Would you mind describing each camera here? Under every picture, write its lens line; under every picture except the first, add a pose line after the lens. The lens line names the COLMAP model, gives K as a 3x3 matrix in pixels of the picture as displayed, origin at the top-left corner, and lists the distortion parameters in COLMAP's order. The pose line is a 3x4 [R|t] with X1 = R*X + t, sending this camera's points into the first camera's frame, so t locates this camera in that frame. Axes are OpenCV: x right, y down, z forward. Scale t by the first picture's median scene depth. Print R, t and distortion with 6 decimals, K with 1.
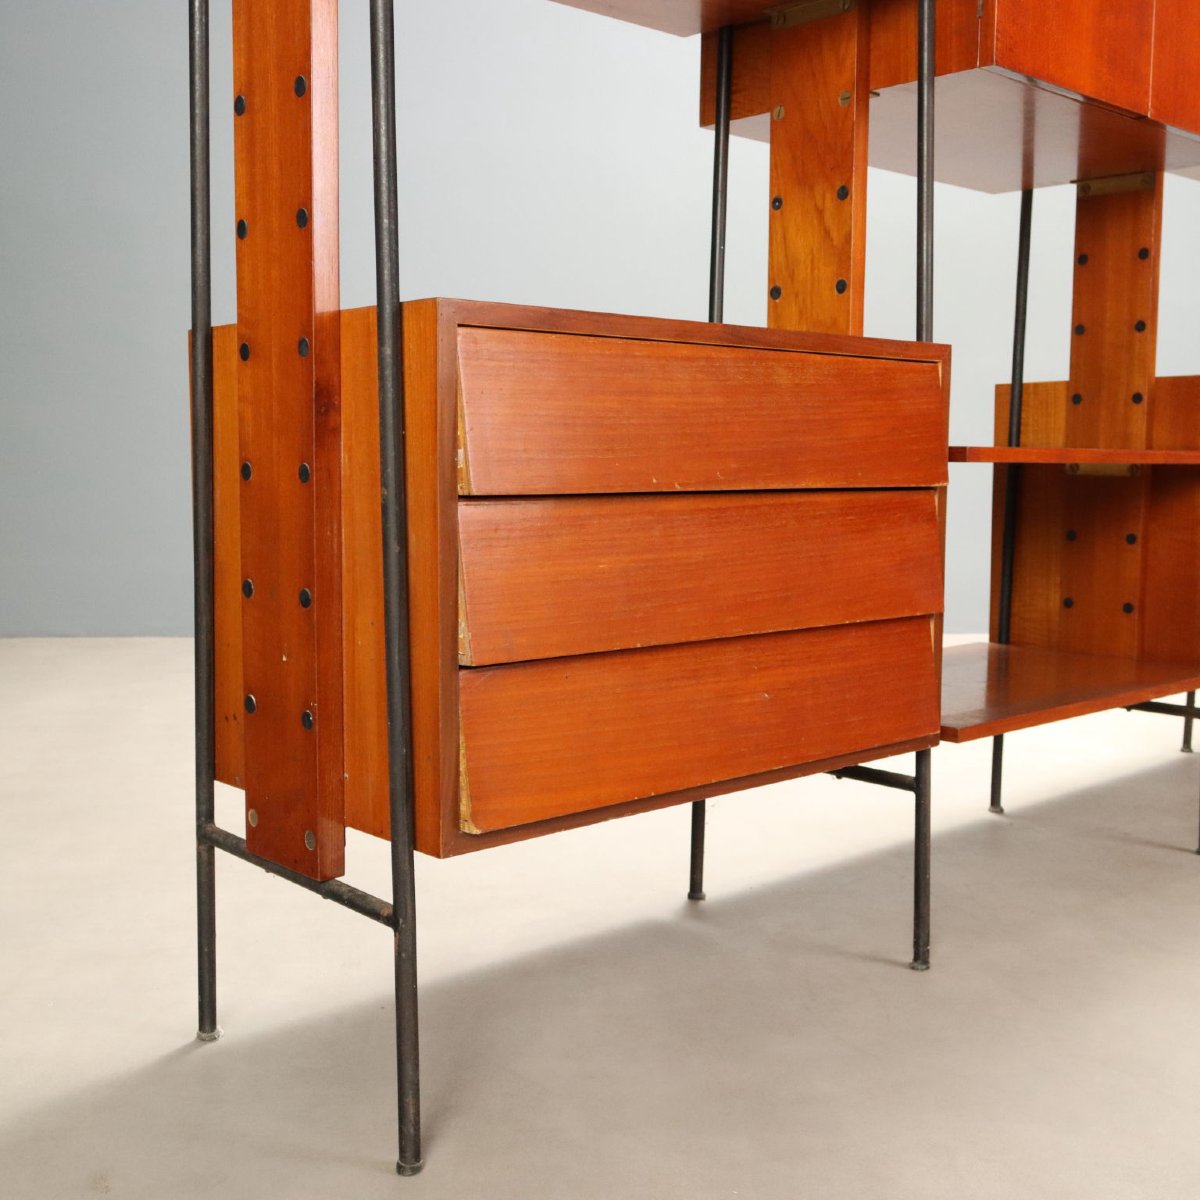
lens RADIAL K [[1455.8, 0, 592.0], [0, 1455.8, 592.2], [0, 0, 1]] dist [-0.028378, 0.000000]
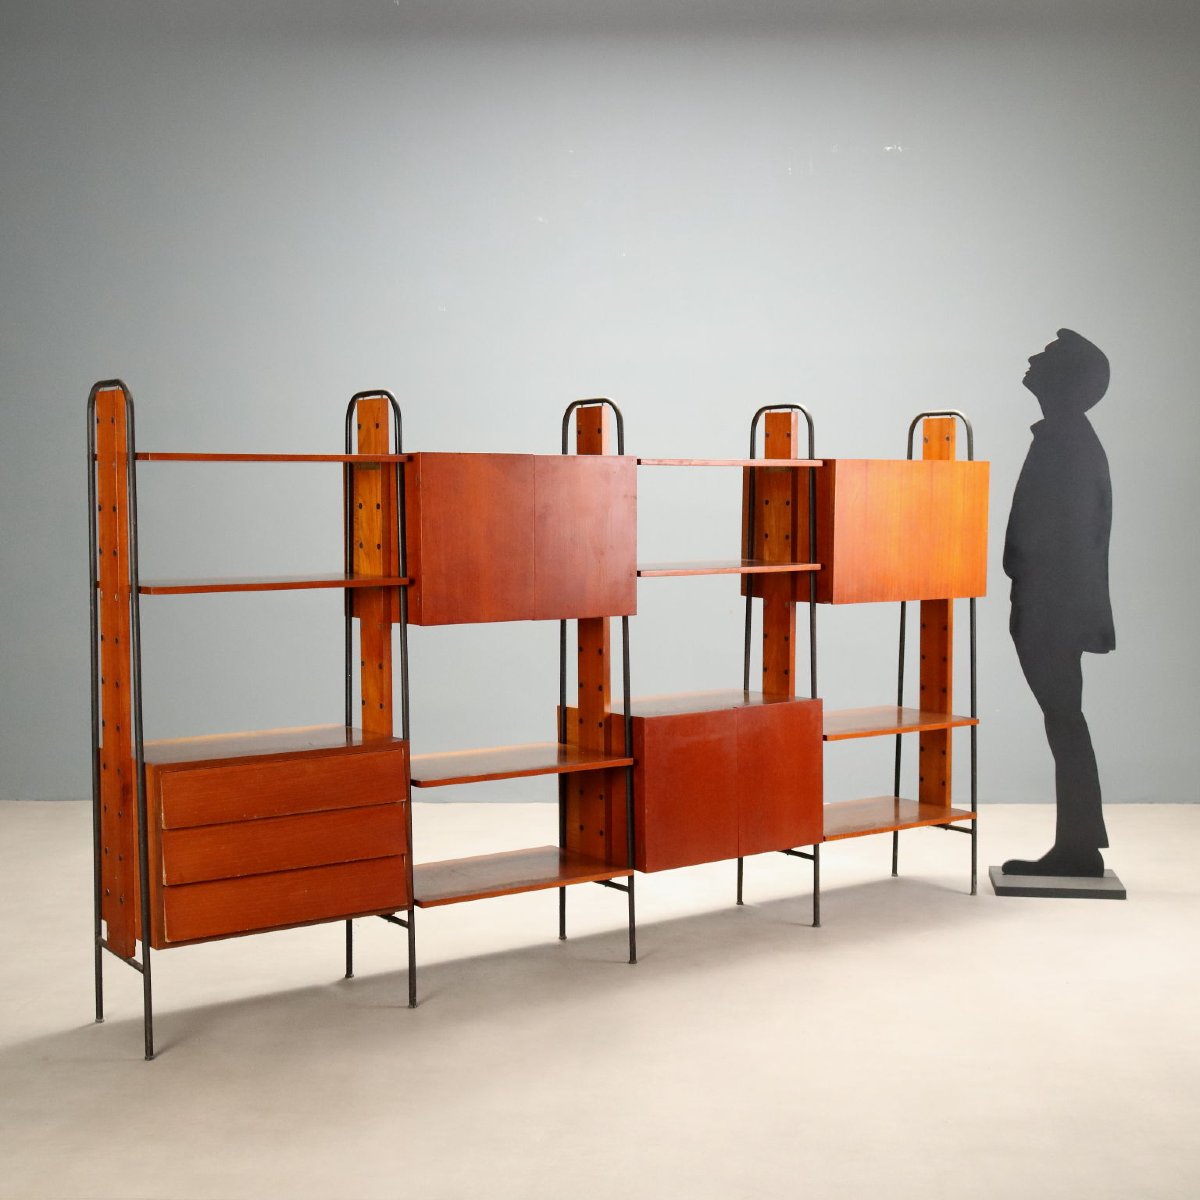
lens RADIAL K [[1752.7, 0, 608.1], [0, 1752.7, 600.5], [0, 0, 1]] dist [-0.006479, 0.000000]
pose [[0.992945, 0.000961, -0.118573, 1.048131], [-0.004411, 0.999575, -0.028833, -0.366696], [0.118495, 0.029152, 0.992527, -2.090283]]
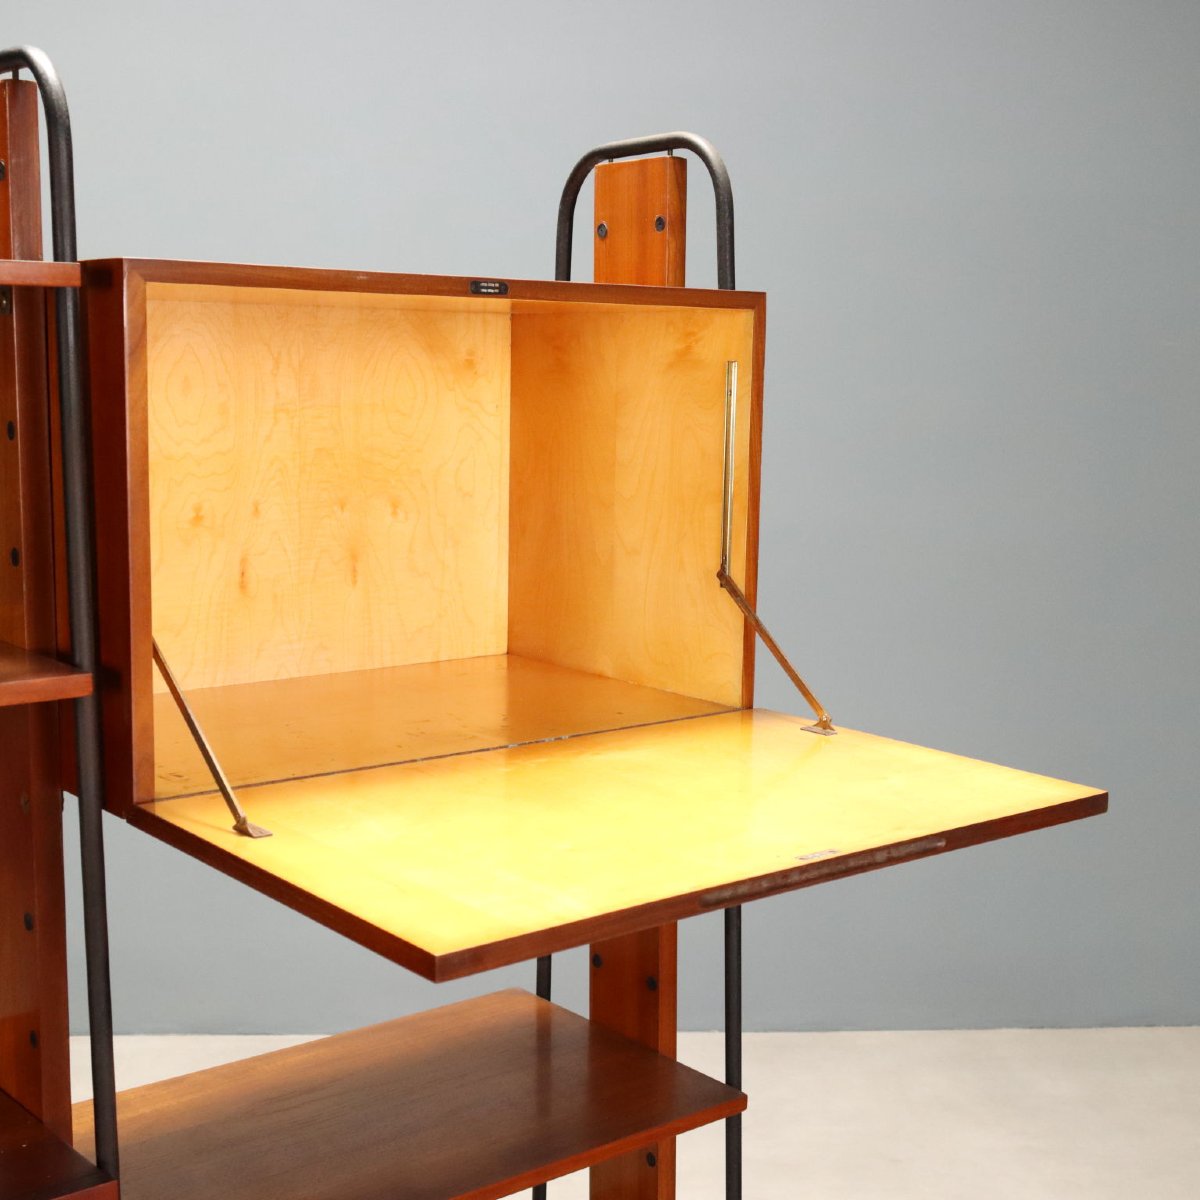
lens RADIAL K [[1752.7, 0, 600.1], [0, 1752.7, 596.1], [0, 0, 1]] dist [-0.006479, 0.000000]
pose [[0.997722, 0.006378, -0.067162, 1.408138], [-0.004592, 0.999632, 0.026720, -0.632686], [0.067307, -0.026351, 0.997384, 0.849389]]
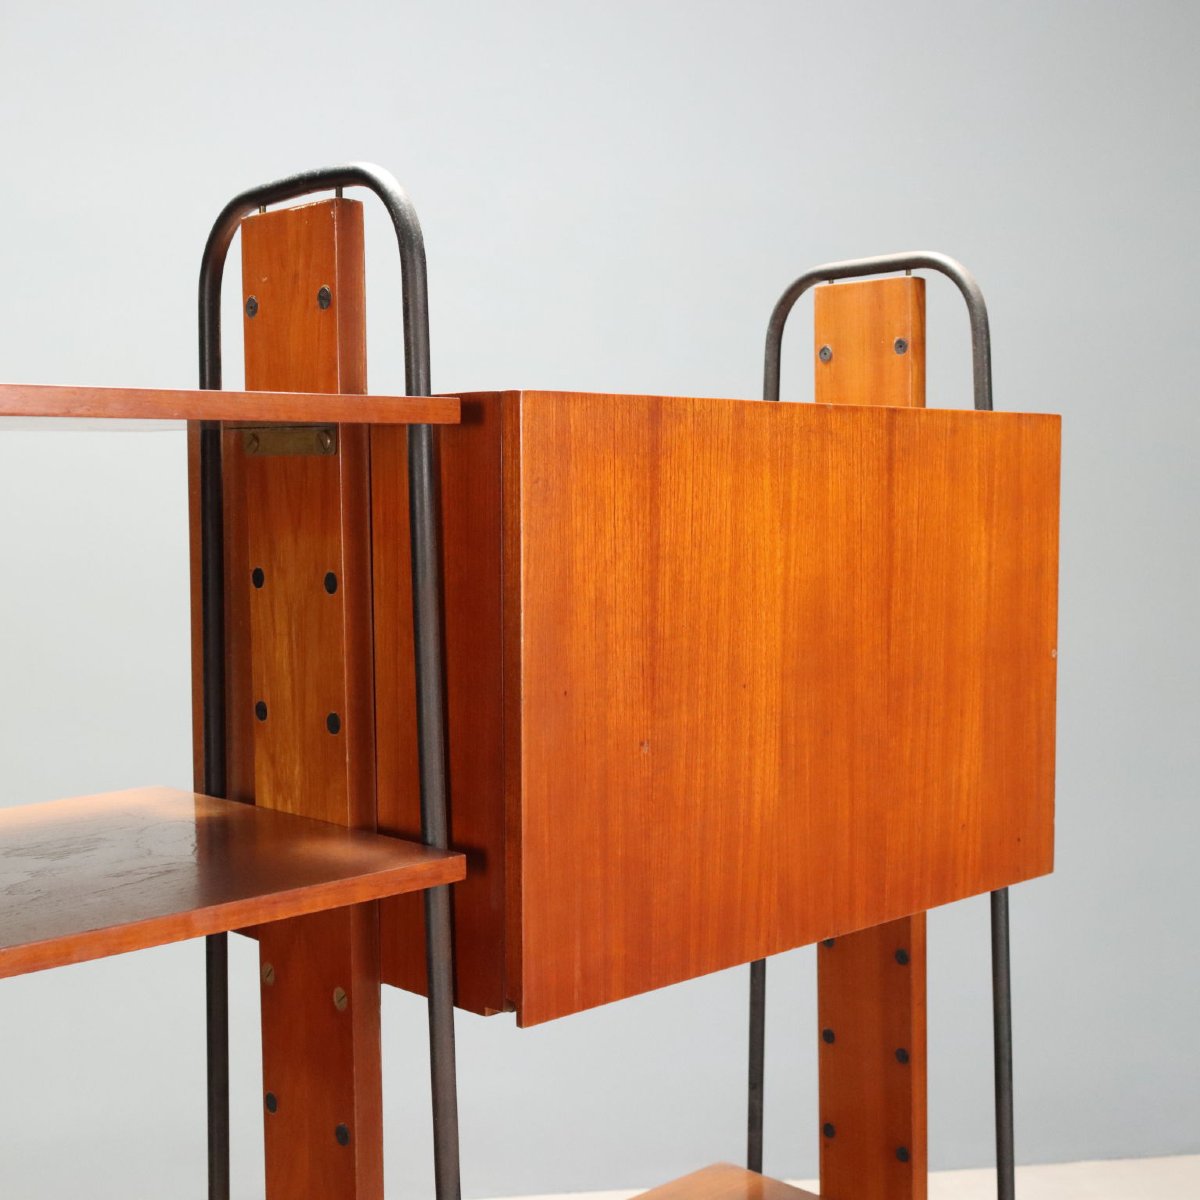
lens RADIAL K [[1752.7, 0, 600.6], [0, 1752.7, 598.6], [0, 0, 1]] dist [-0.006479, 0.000000]
pose [[0.999548, -0.022259, 0.020226, 1.107987], [0.023007, 0.999032, -0.037486, -0.655197], [-0.019372, 0.037935, 0.999092, 0.931077]]
